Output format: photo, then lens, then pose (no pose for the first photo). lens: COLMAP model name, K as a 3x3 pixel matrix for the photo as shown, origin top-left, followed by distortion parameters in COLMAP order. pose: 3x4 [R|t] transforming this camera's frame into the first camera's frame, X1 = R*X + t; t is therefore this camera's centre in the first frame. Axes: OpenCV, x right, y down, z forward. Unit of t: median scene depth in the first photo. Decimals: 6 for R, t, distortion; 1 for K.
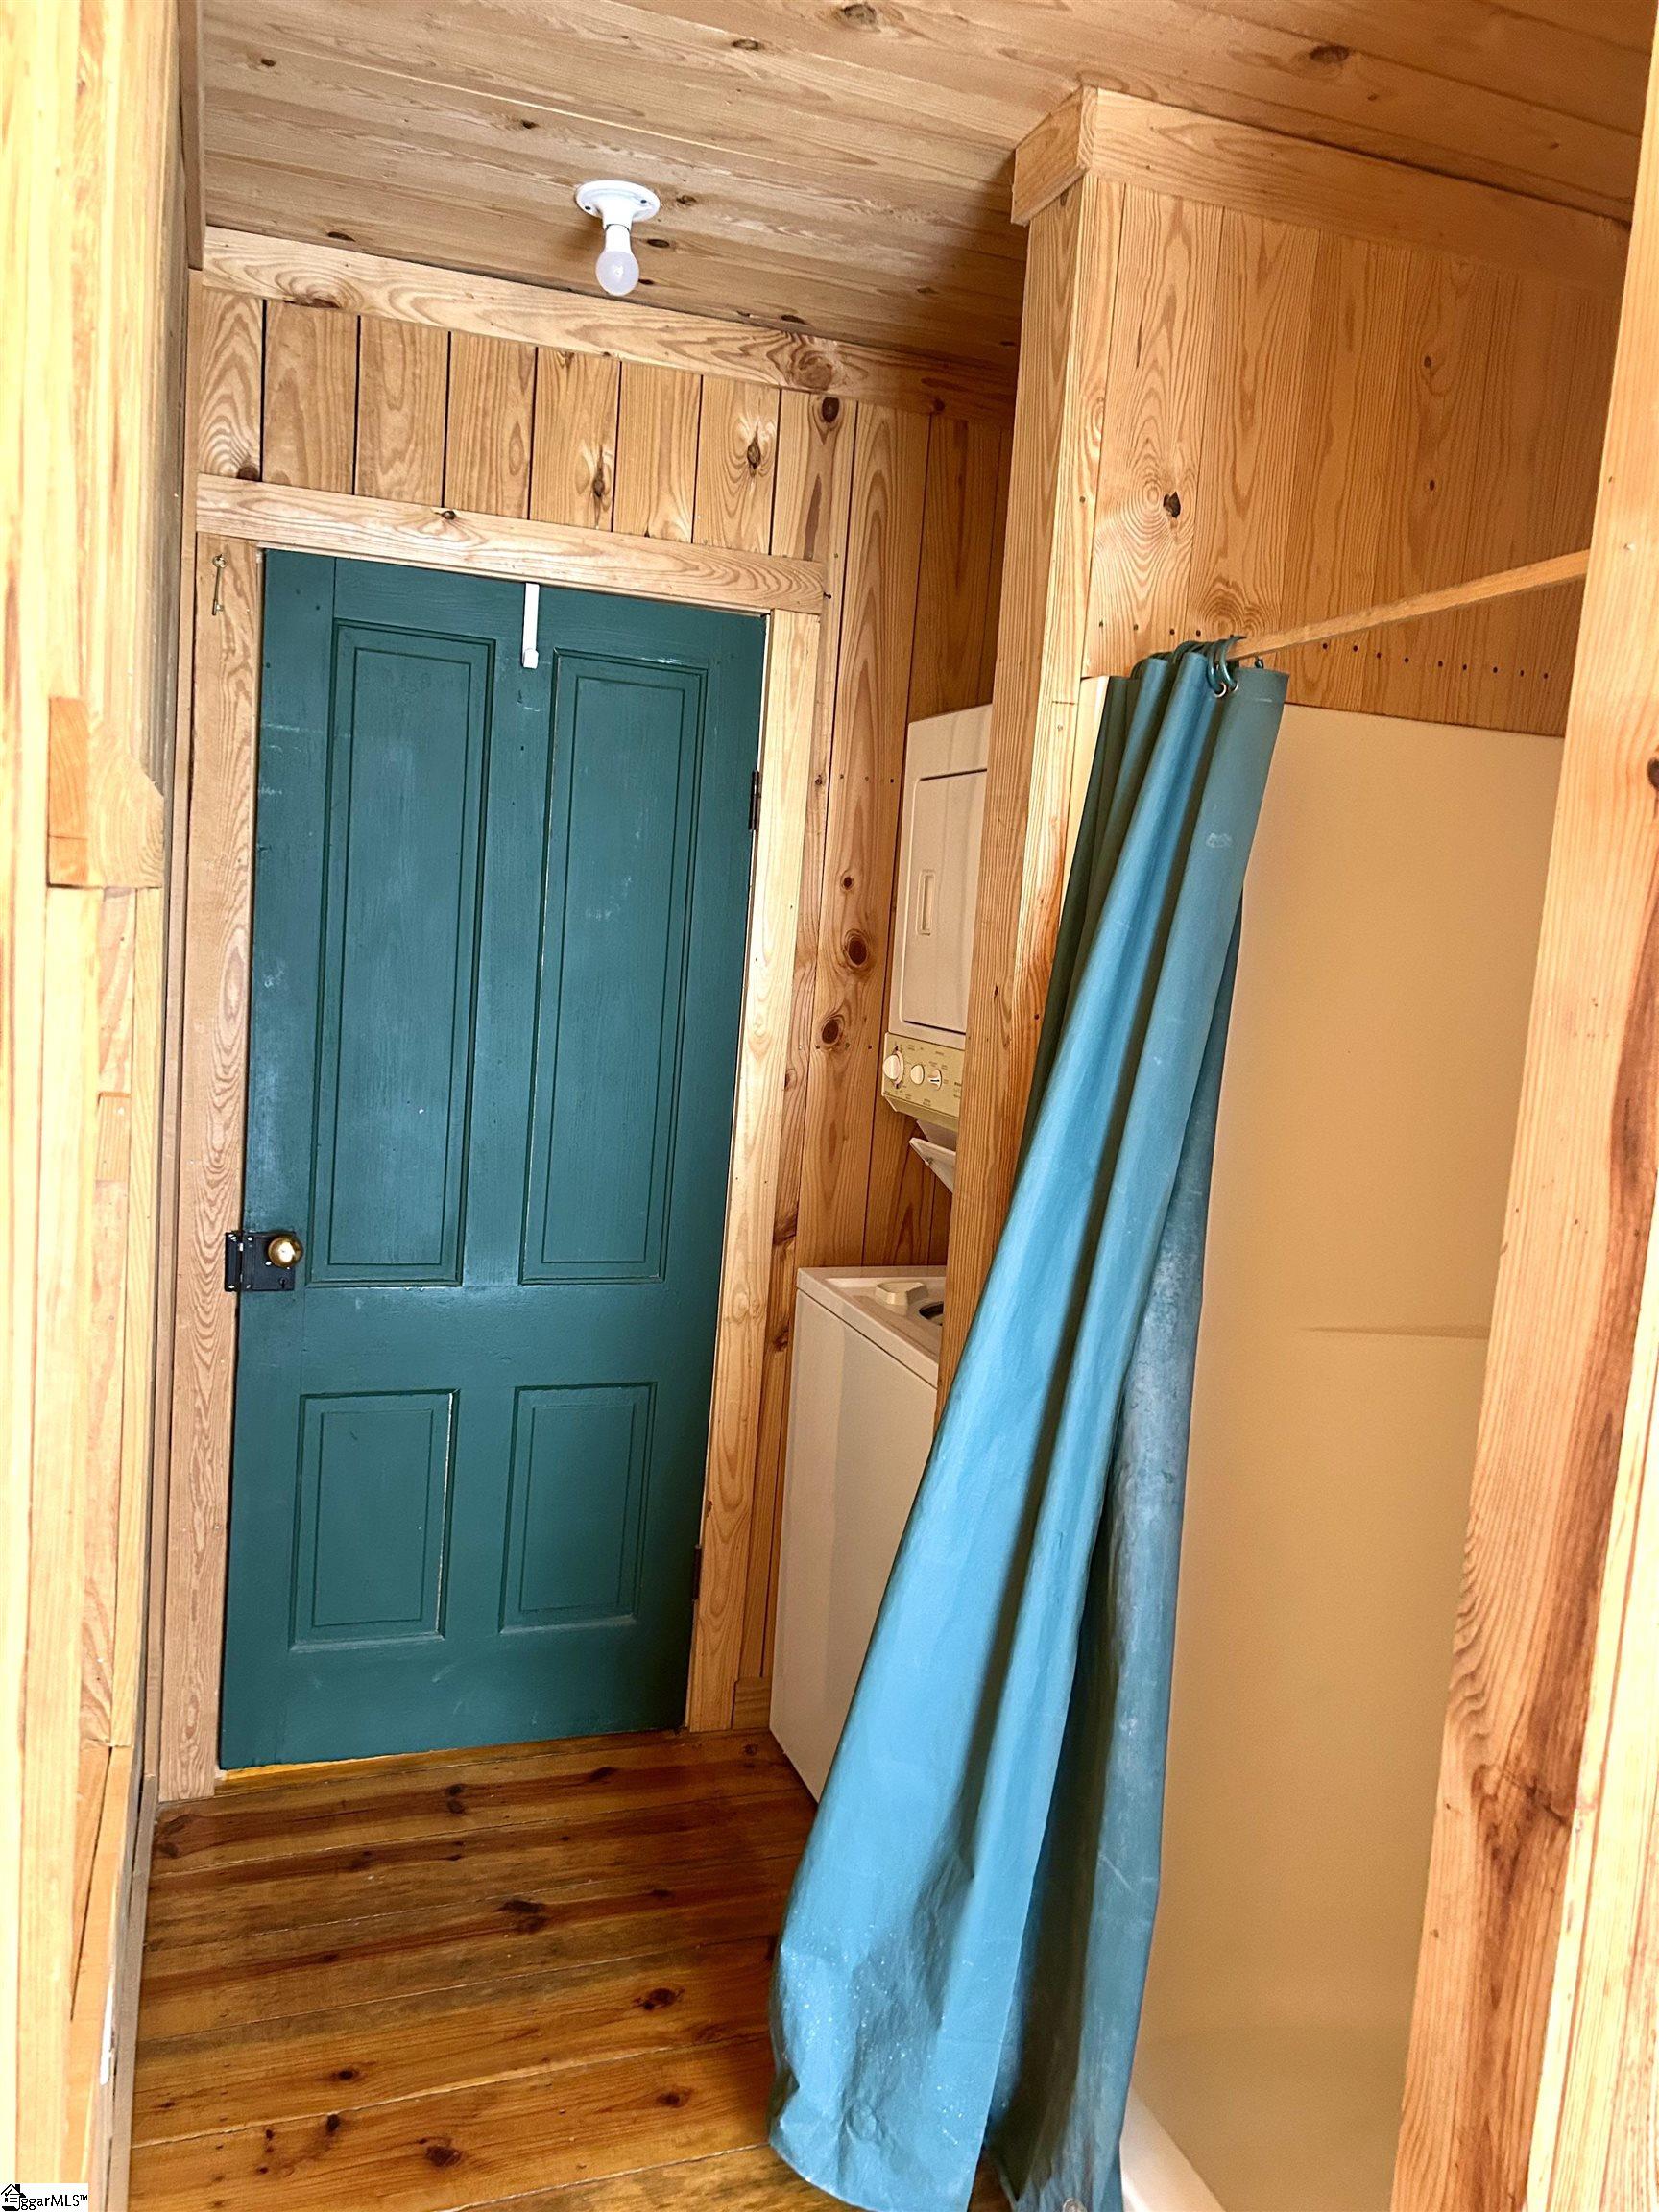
lens RADIAL K [[1747.0, 0, 894.4], [0, 1747.0, 1142.9], [0, 0, 1]] dist [0.100707, -0.211967]
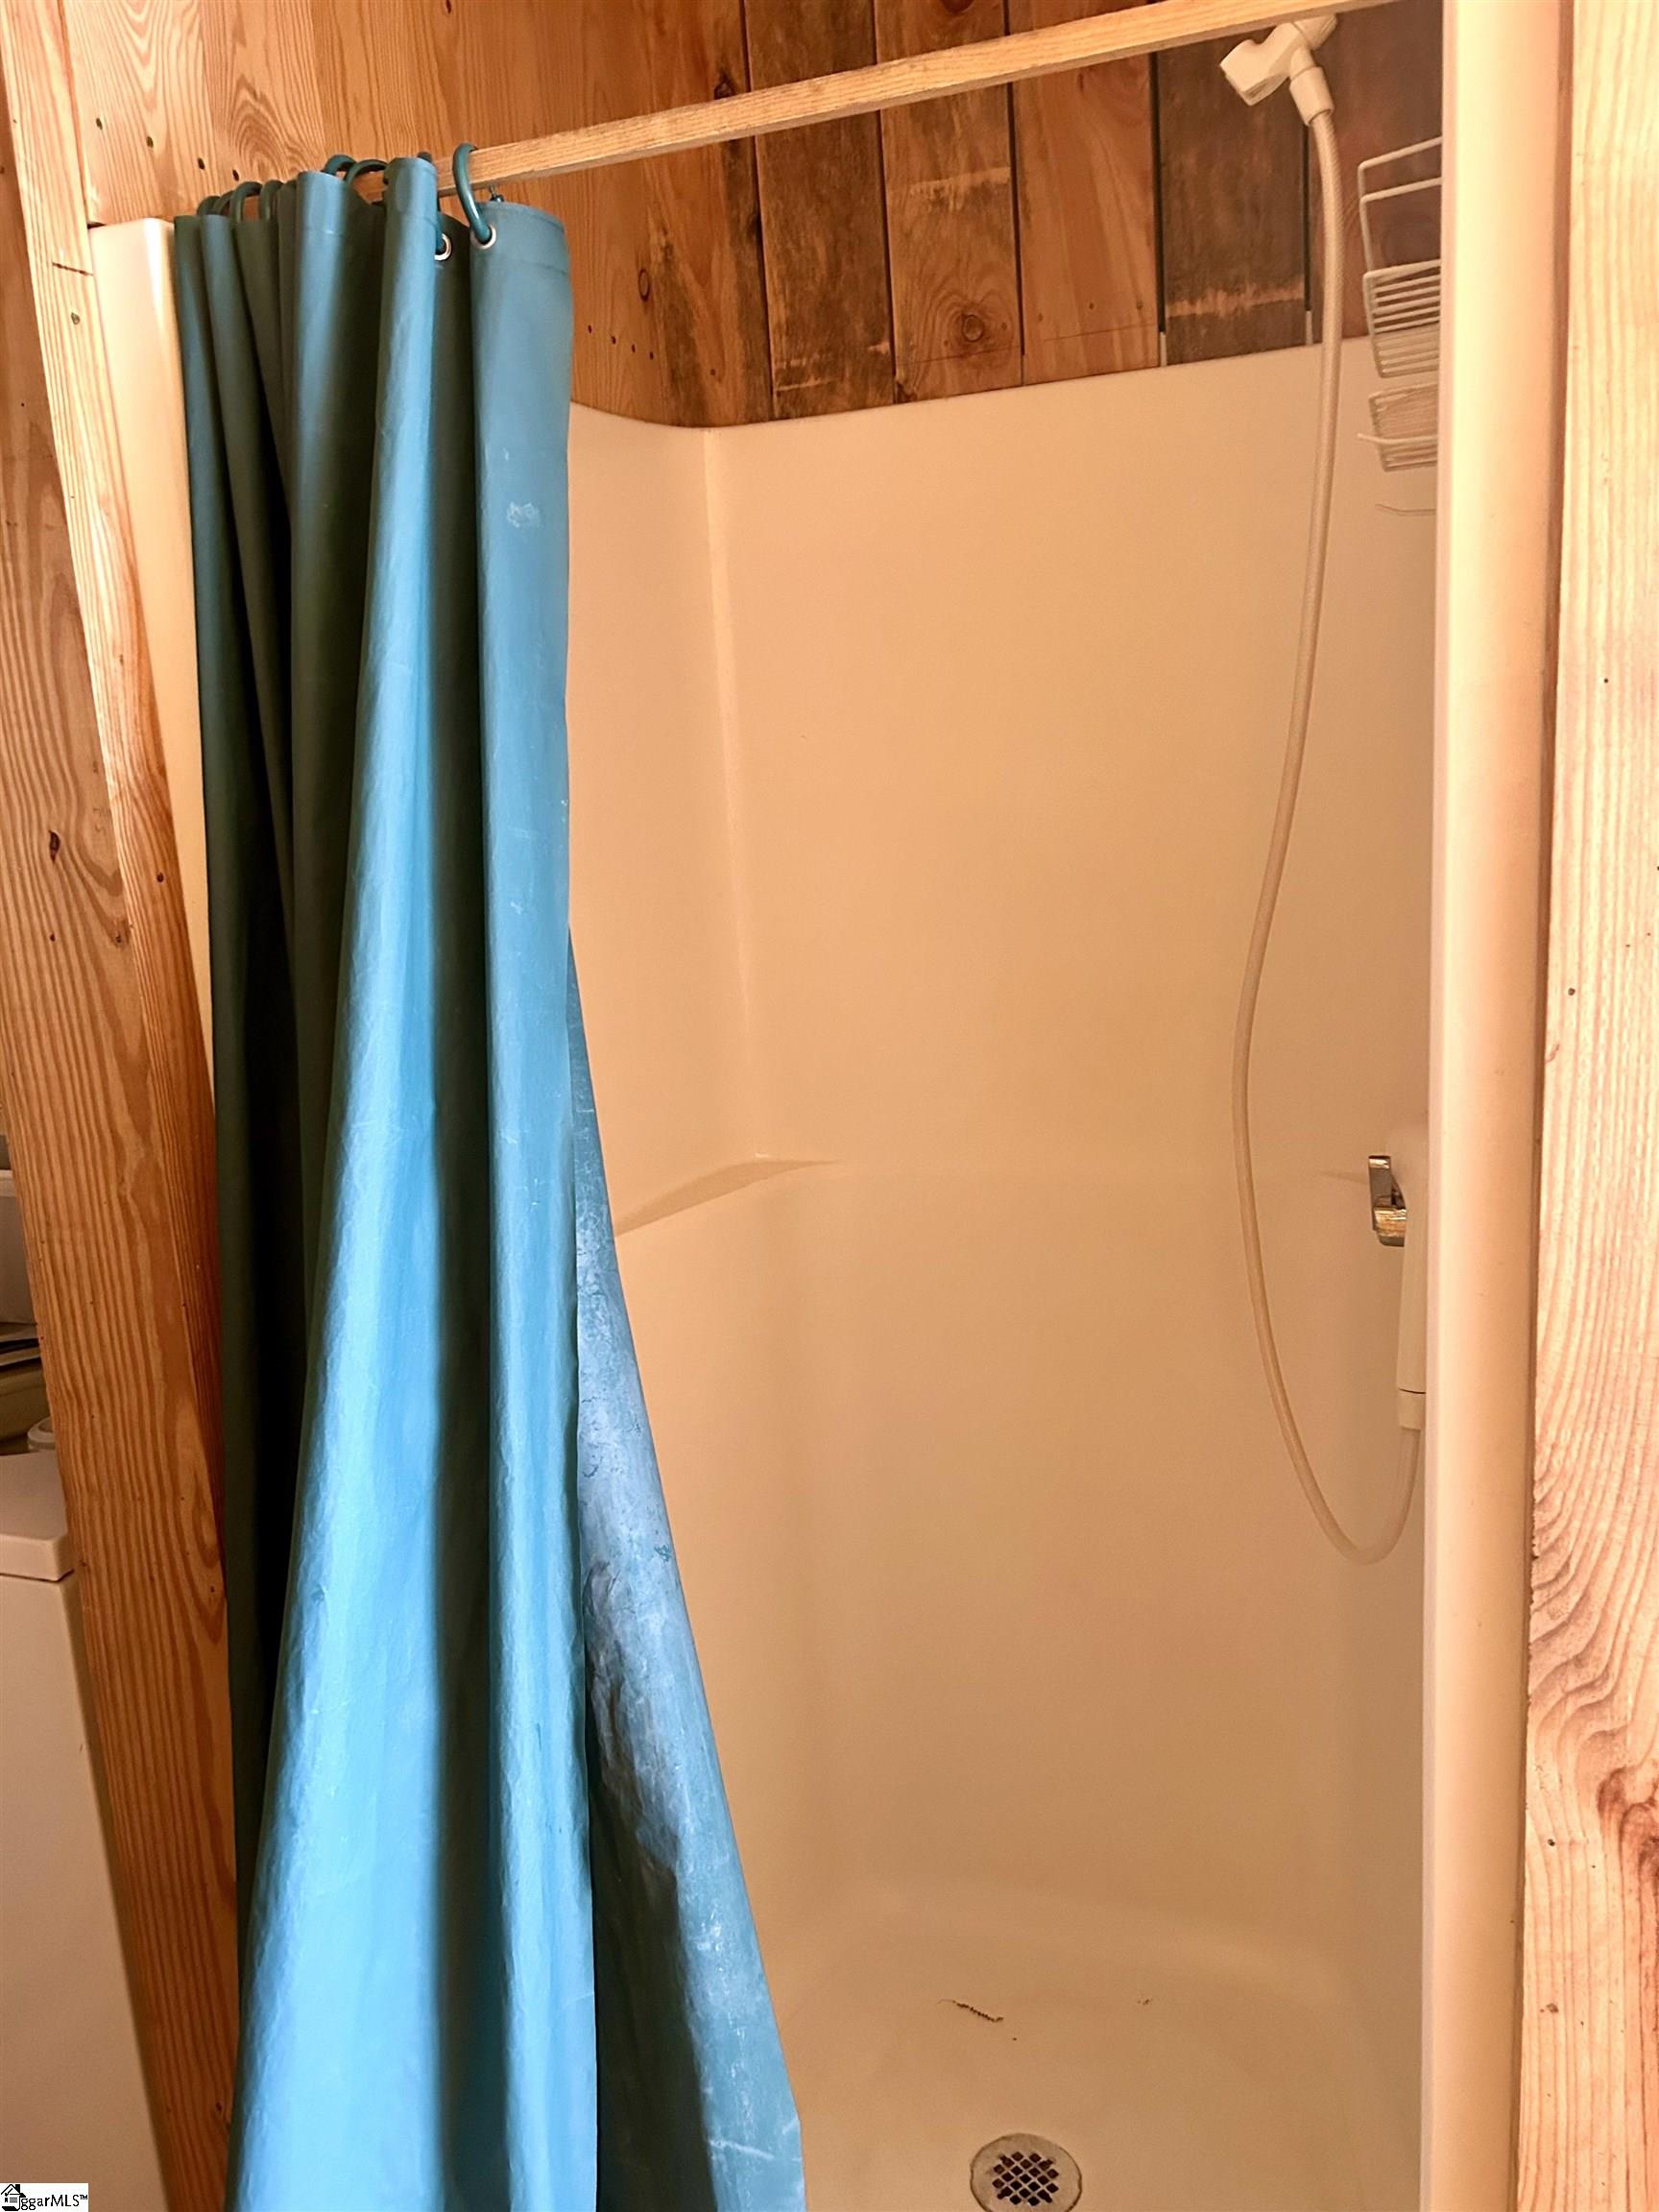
lens RADIAL K [[1647.2, 0, 841.3], [0, 1647.2, 1131.6], [0, 0, 1]] dist [0.053367, -0.070215]
pose [[0.633871, -0.262869, 0.727397, -0.141966], [0.193029, 0.964479, 0.180336, -0.037528], [-0.748964, 0.026099, 0.662097, 0.395162]]
